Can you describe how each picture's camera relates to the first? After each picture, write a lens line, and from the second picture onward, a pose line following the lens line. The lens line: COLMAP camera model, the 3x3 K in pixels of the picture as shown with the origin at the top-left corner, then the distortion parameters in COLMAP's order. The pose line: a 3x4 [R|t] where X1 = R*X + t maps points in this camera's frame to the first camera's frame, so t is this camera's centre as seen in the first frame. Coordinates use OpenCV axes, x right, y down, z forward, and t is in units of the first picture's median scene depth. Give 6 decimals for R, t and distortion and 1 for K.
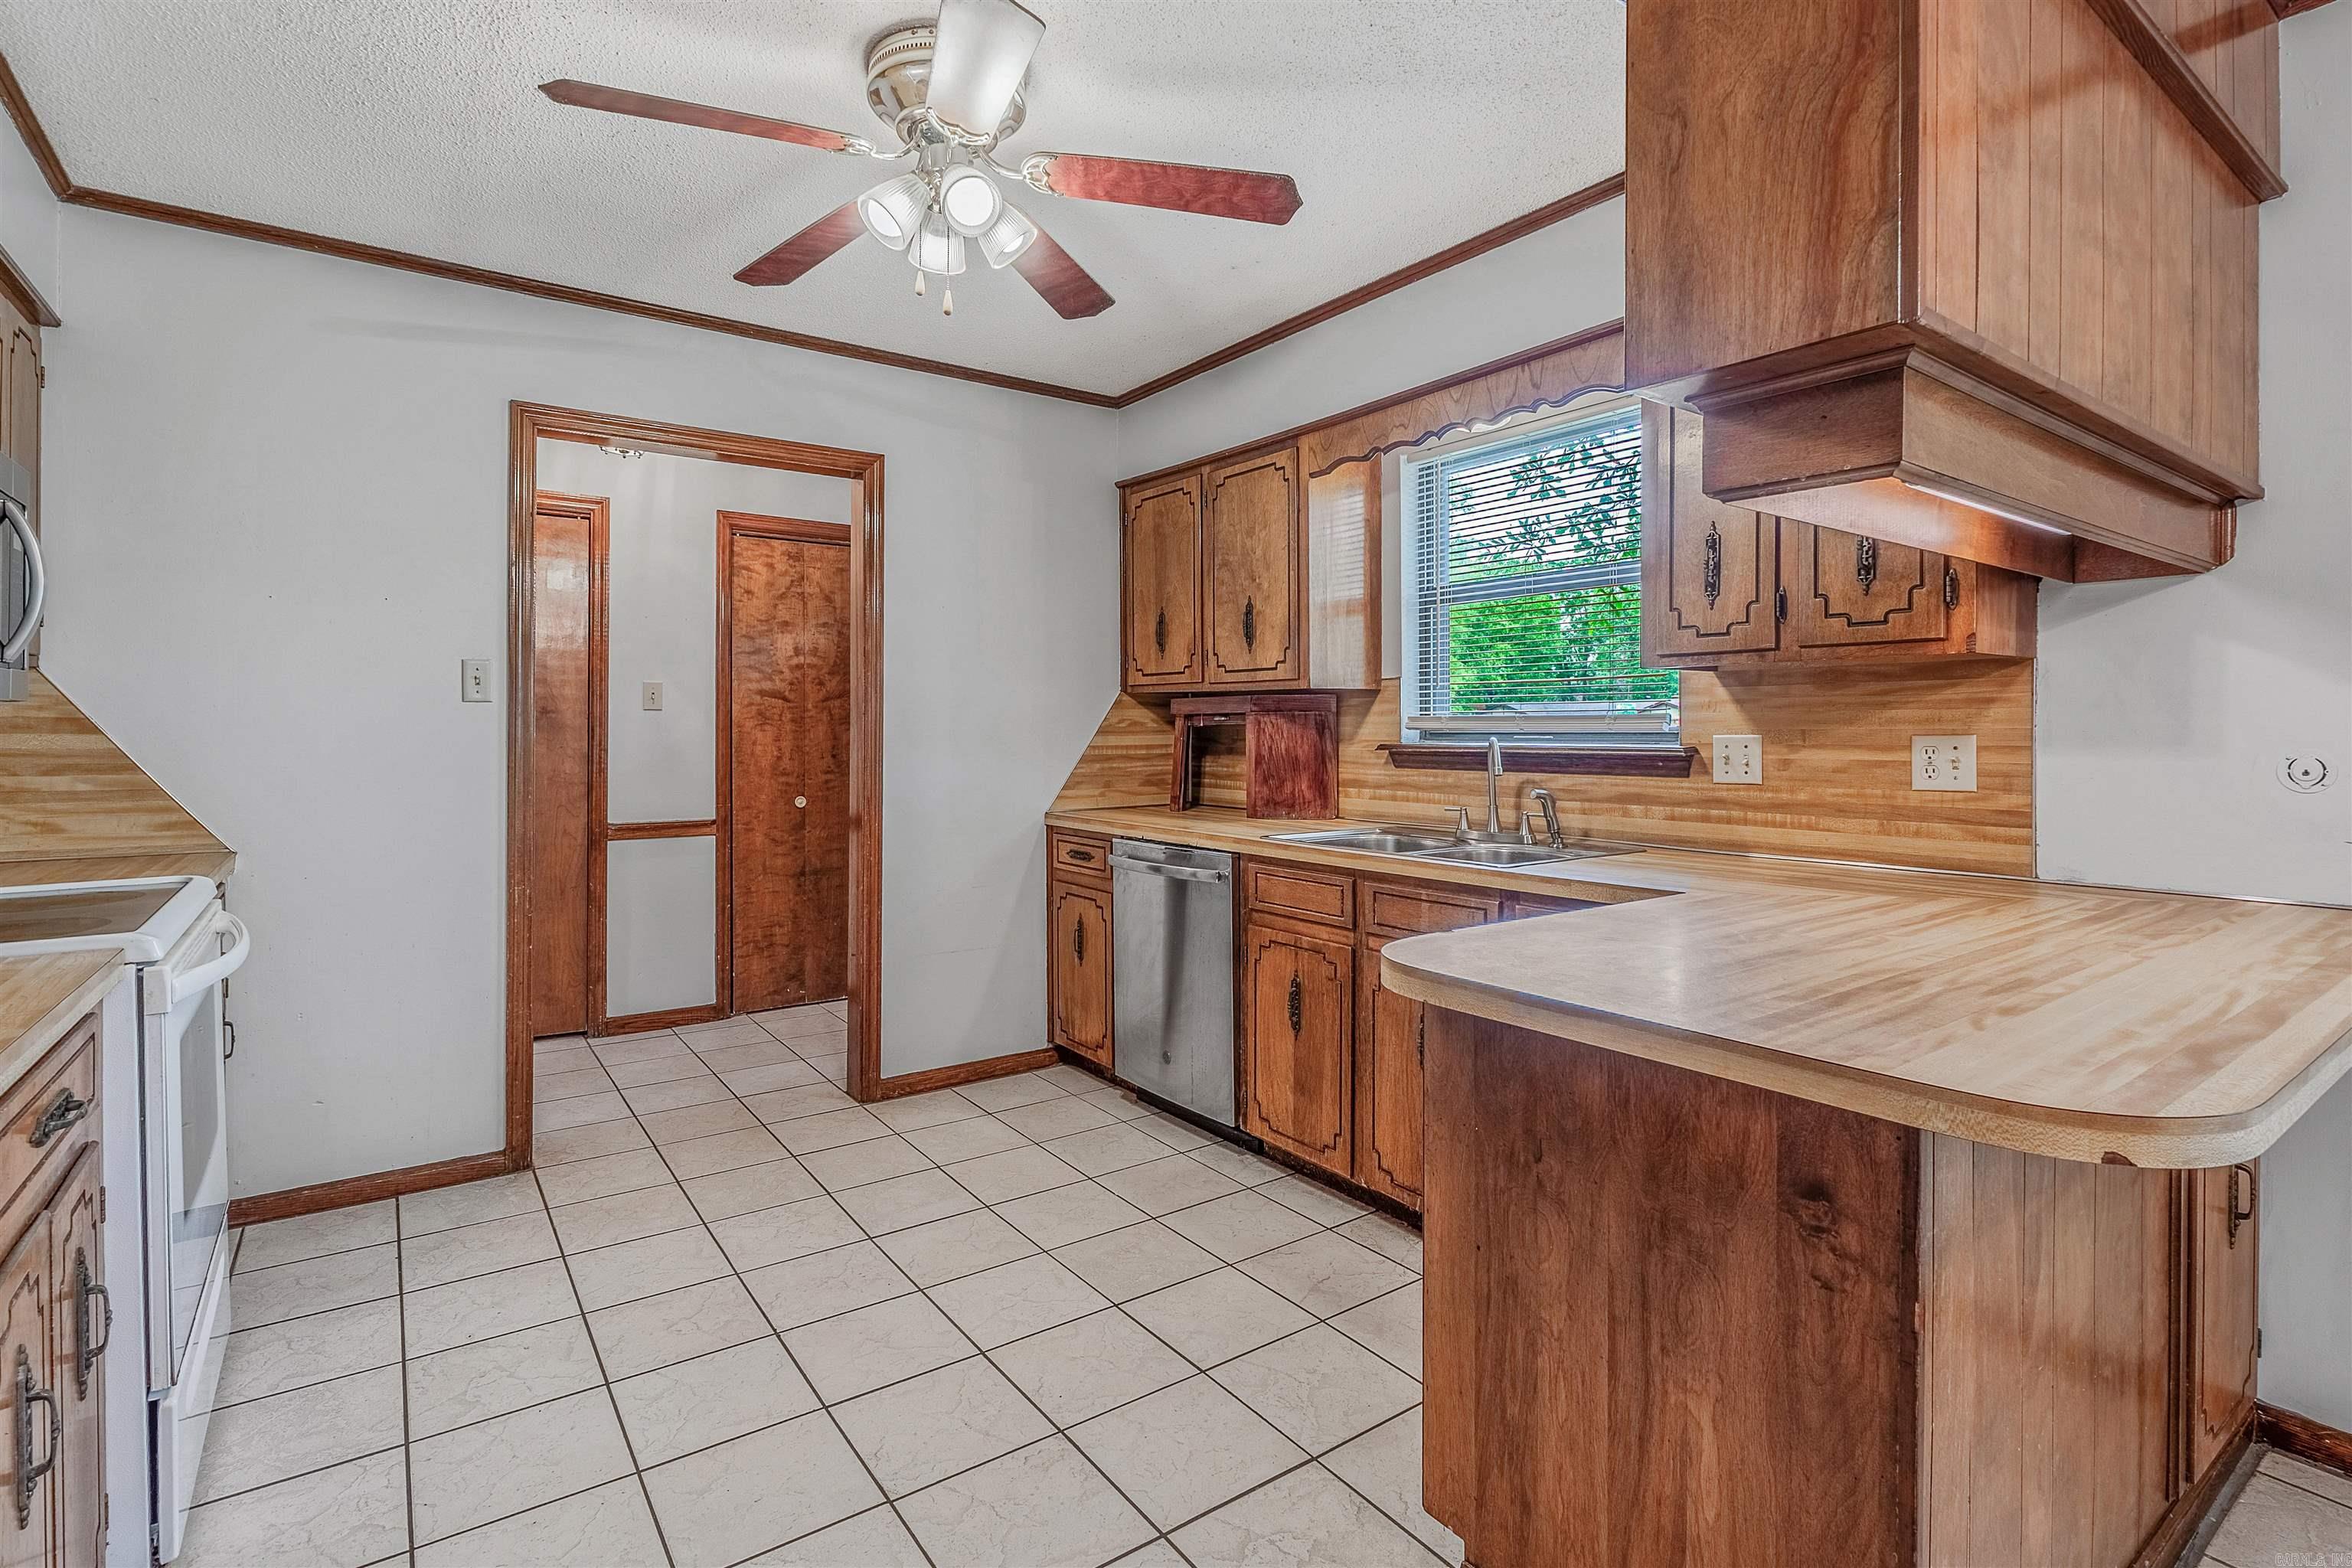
lens RADIAL K [[1107.7, 0, 1177.7], [0, 1107.7, 739.4], [0, 0, 1]] dist [-0.004580, -0.000437]
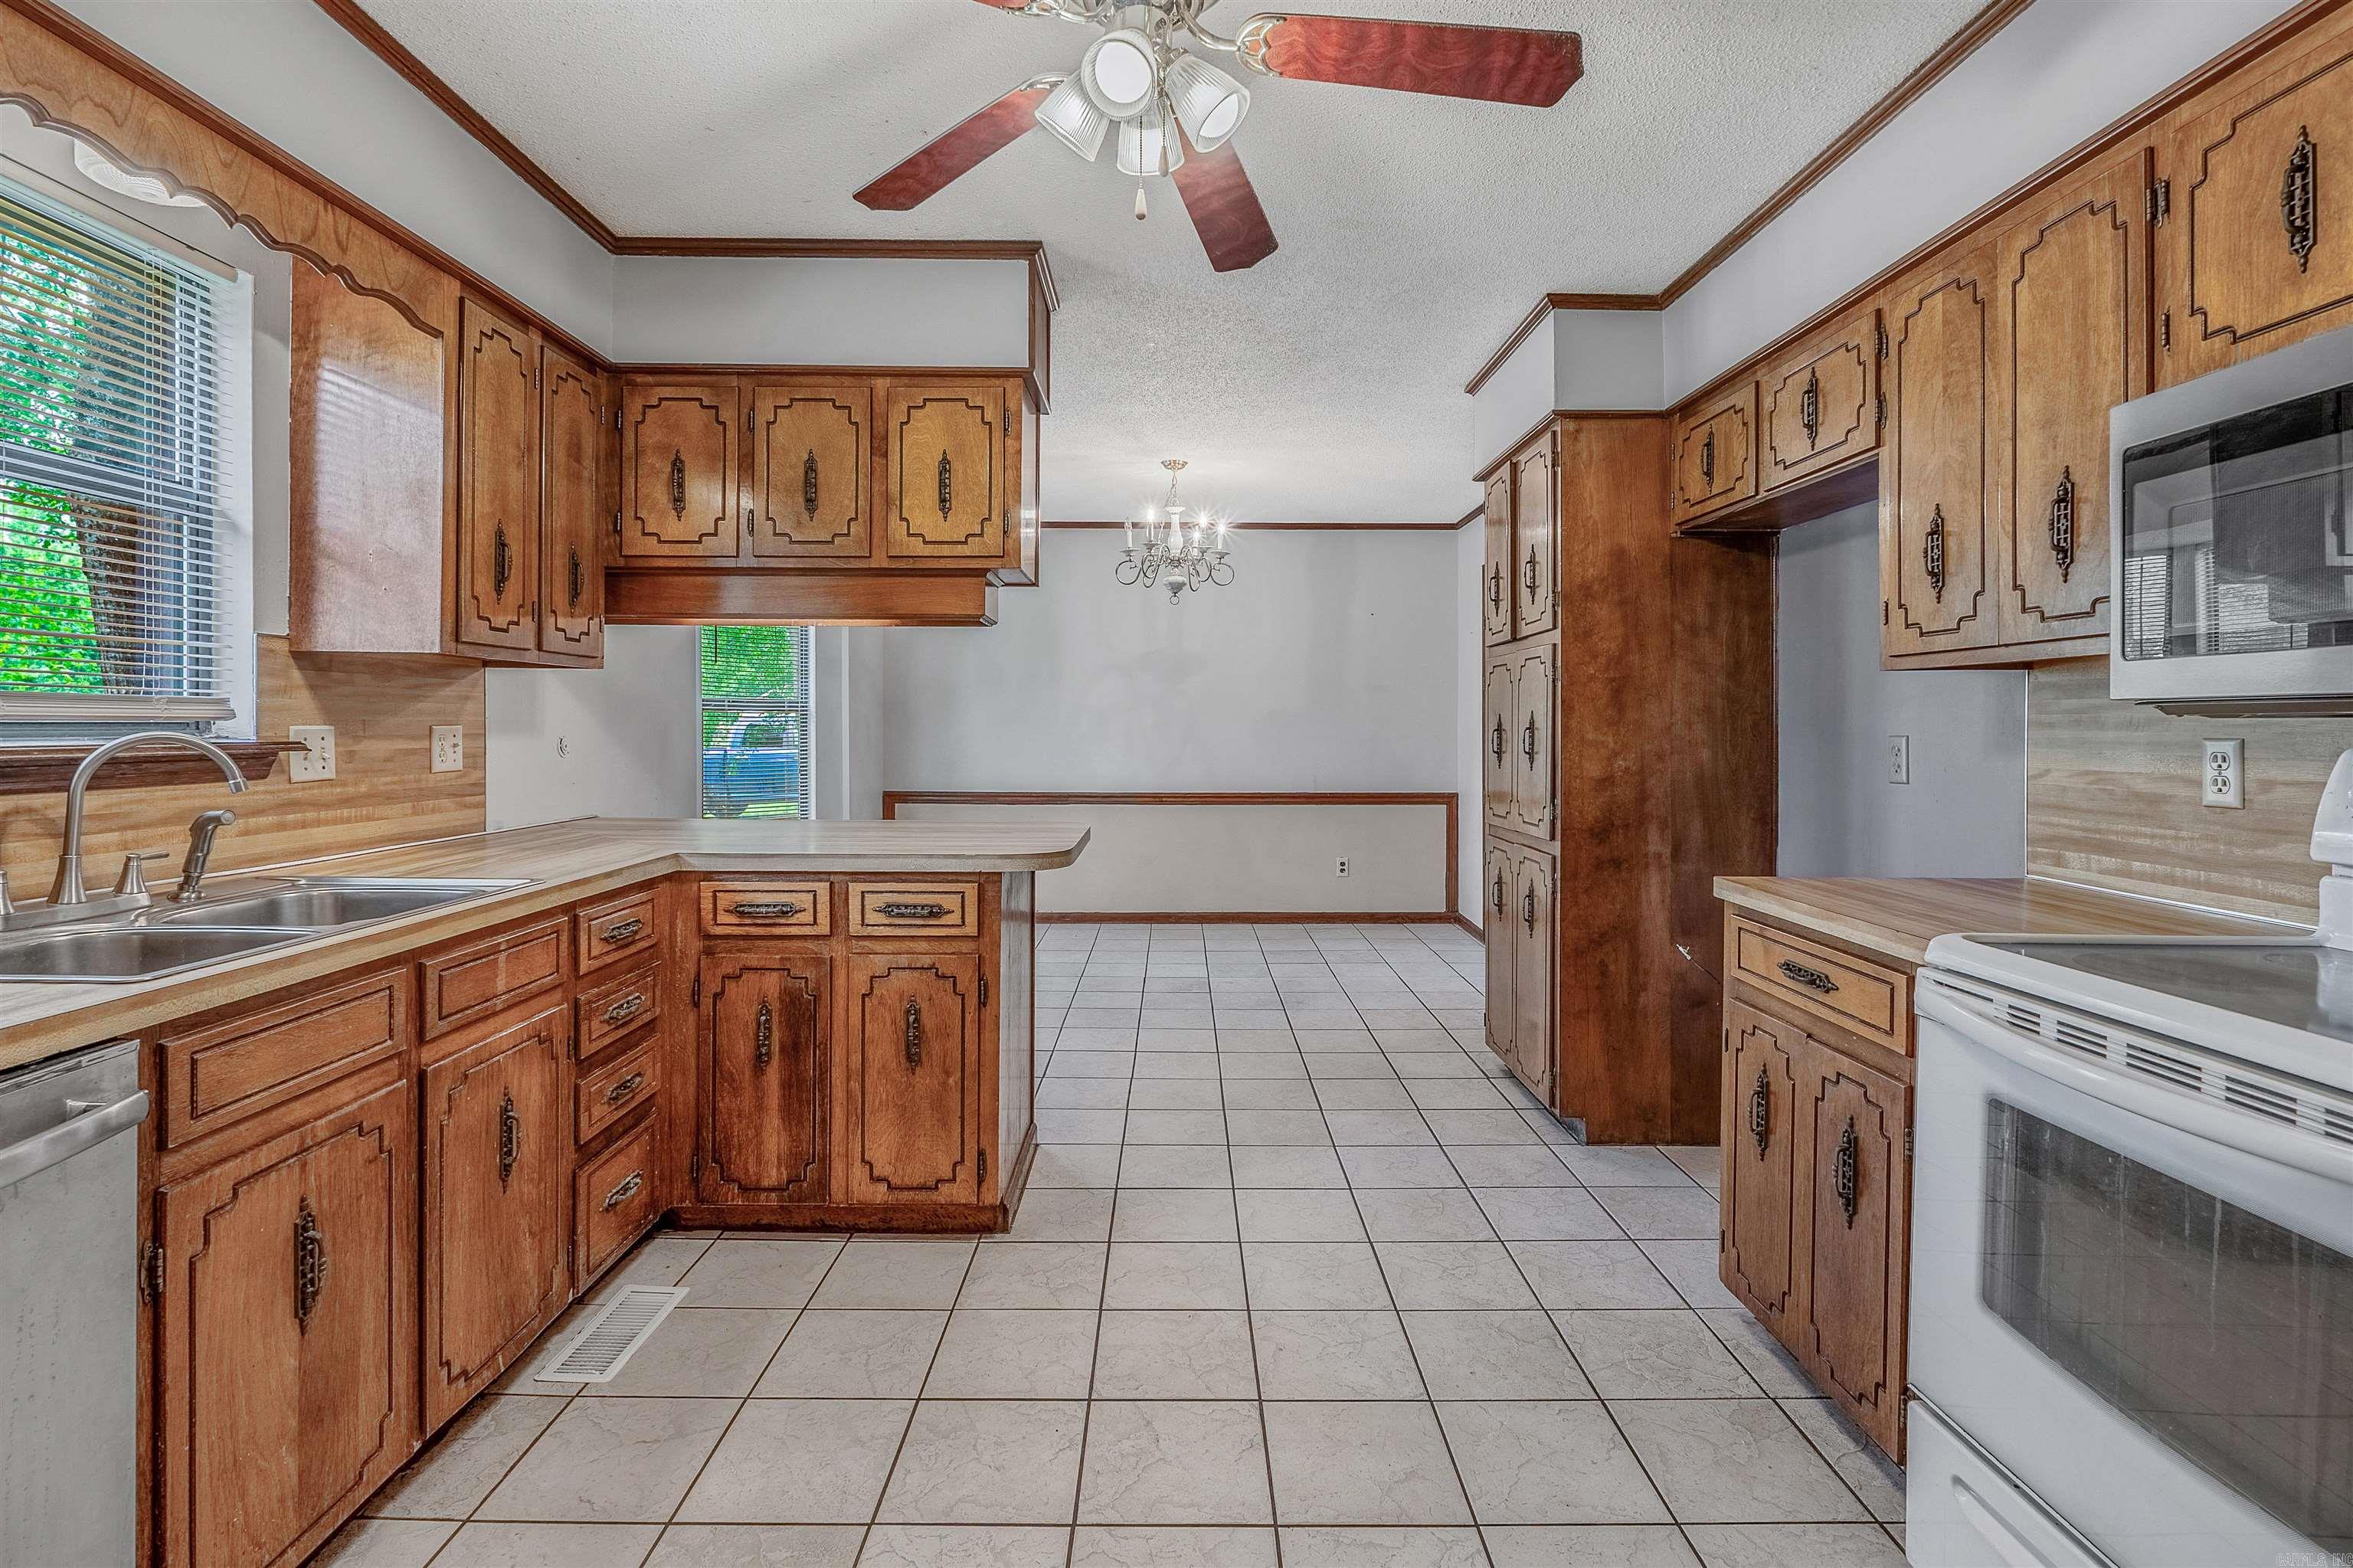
lens RADIAL K [[1108.2, 0, 1178.2], [0, 1108.2, 739.4], [0, 0, 1]] dist [-0.004580, -0.000437]
pose [[-0.818493, -0.011726, 0.574396, -0.585425], [-0.001520, 0.999832, 0.018245, -0.010622], [-0.574514, 0.014060, -0.818374, 1.372690]]
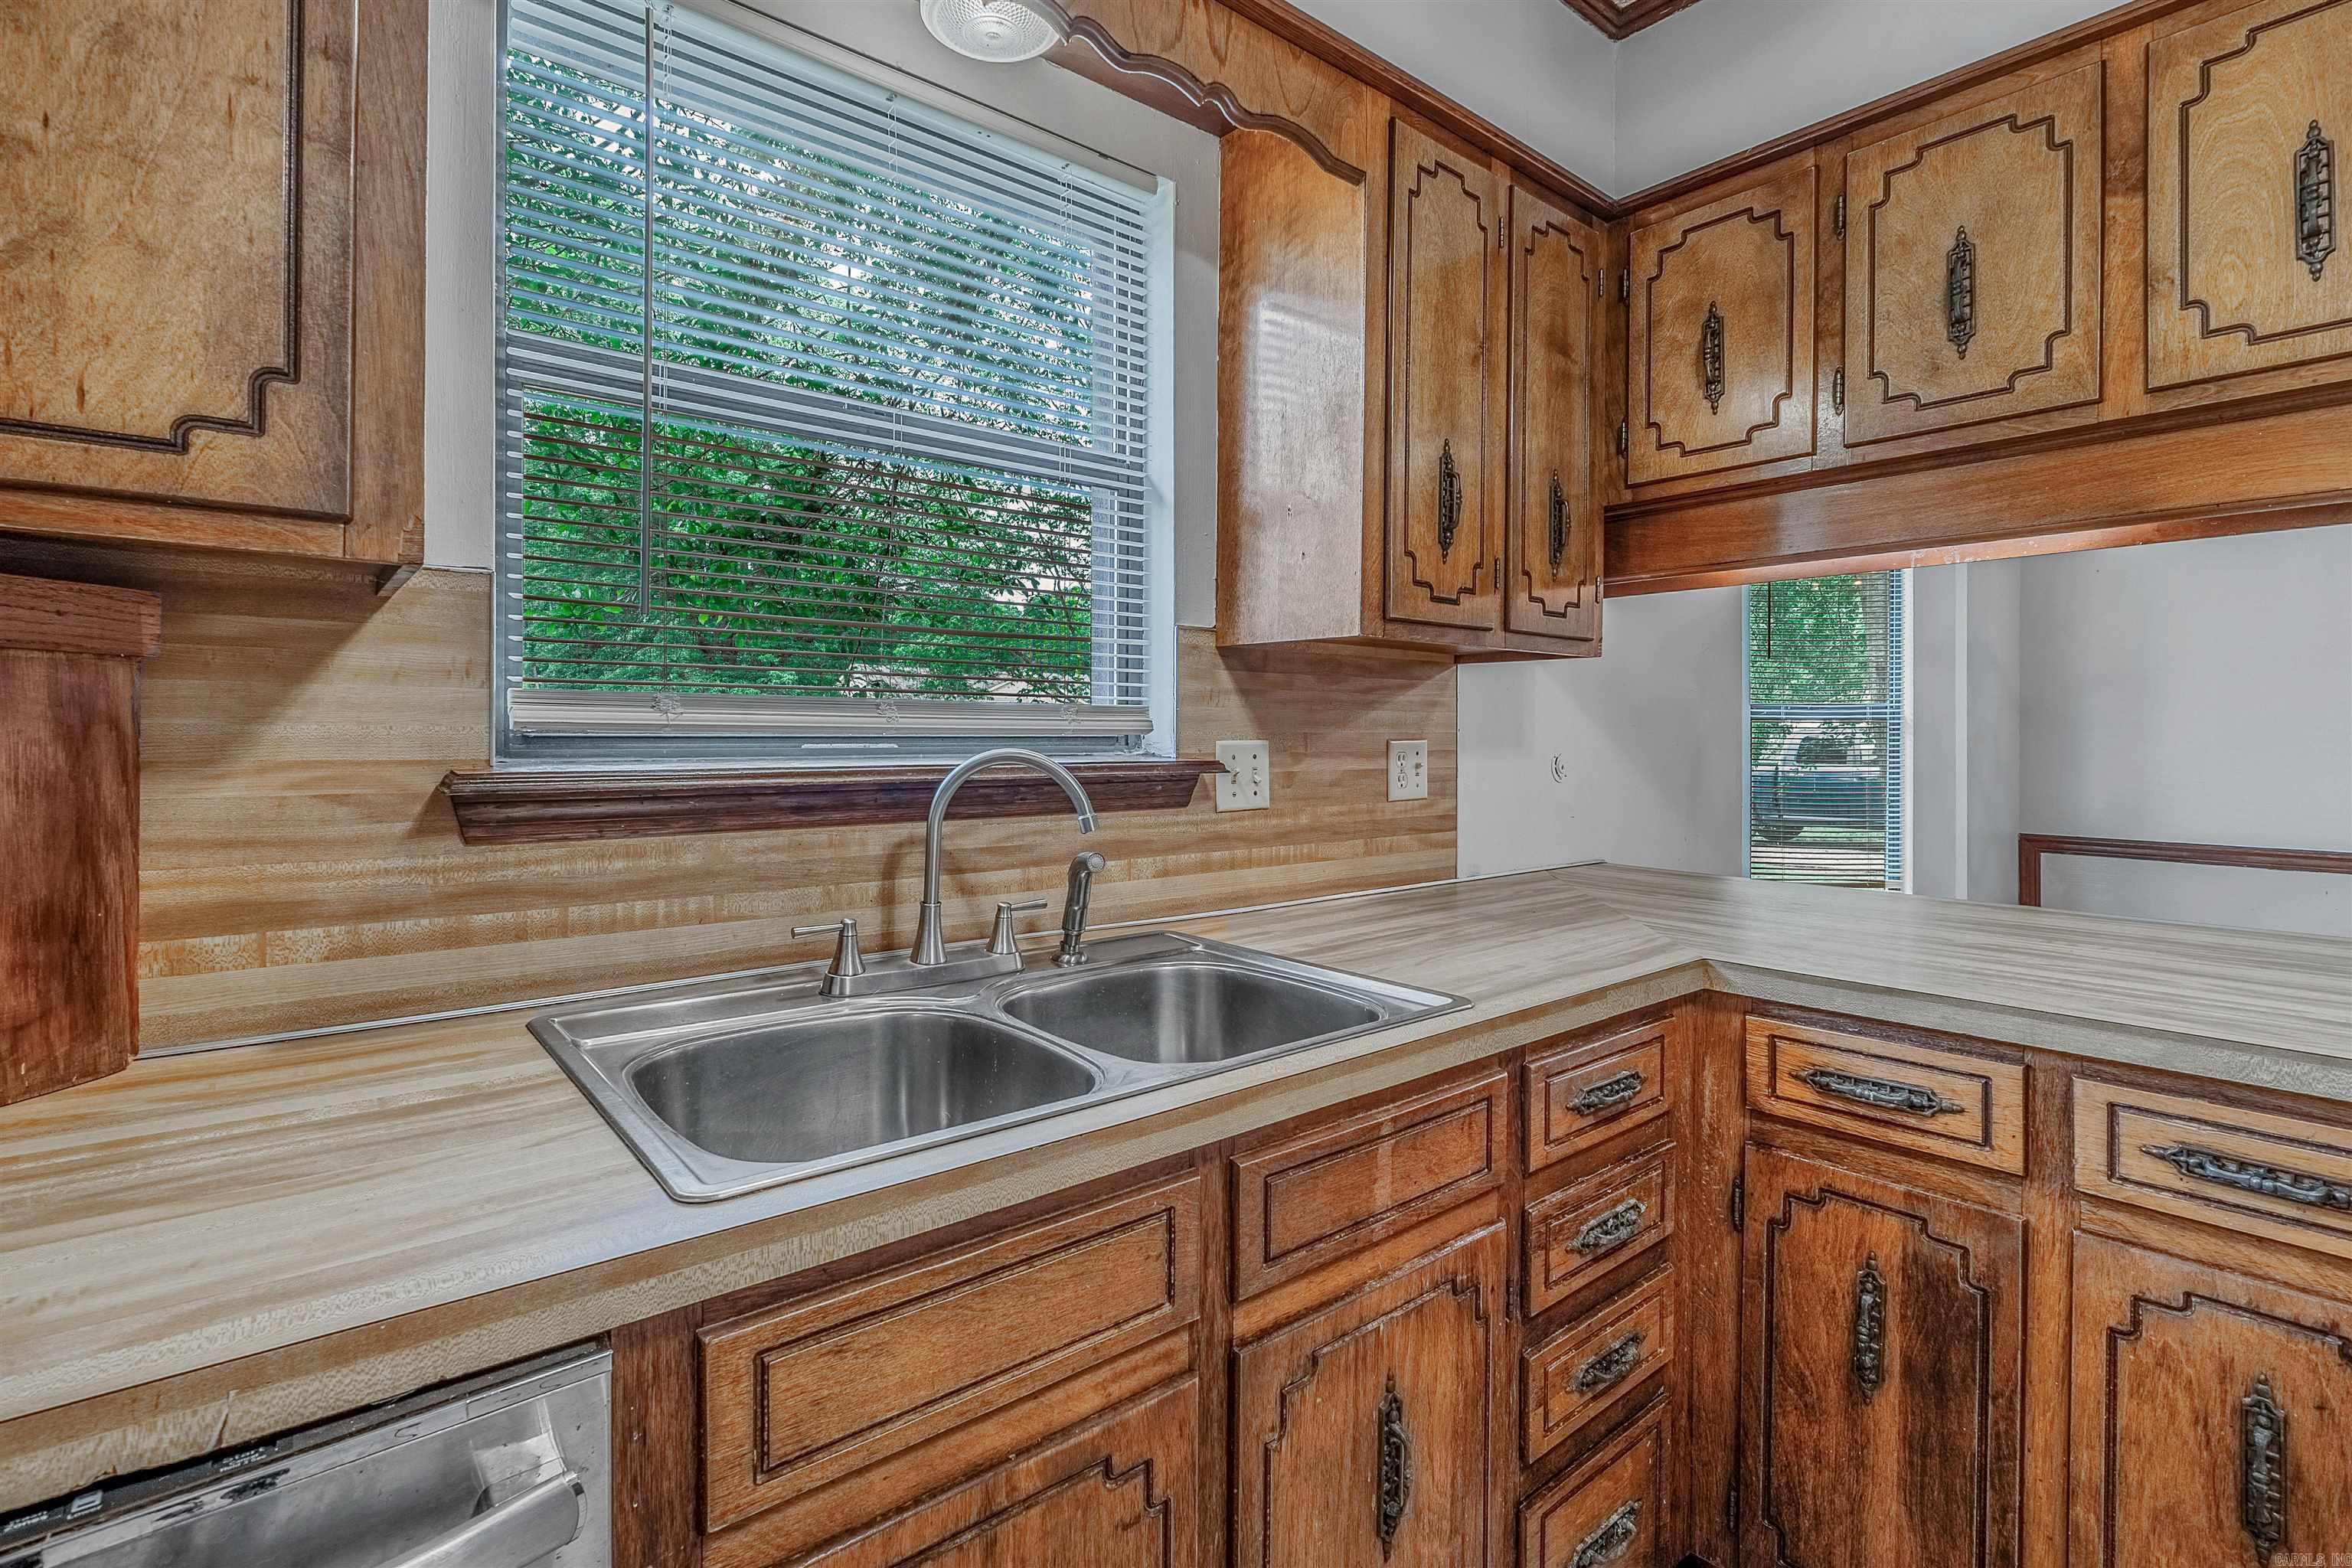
lens RADIAL K [[1107.7, 0, 1177.7], [0, 1107.7, 739.4], [0, 0, 1]] dist [-0.004580, -0.000437]
pose [[-0.074897, -0.004218, 0.997182, -0.197486], [0.004097, 0.999981, 0.004538, -0.008306], [-0.997183, 0.004425, -0.074878, 1.133660]]
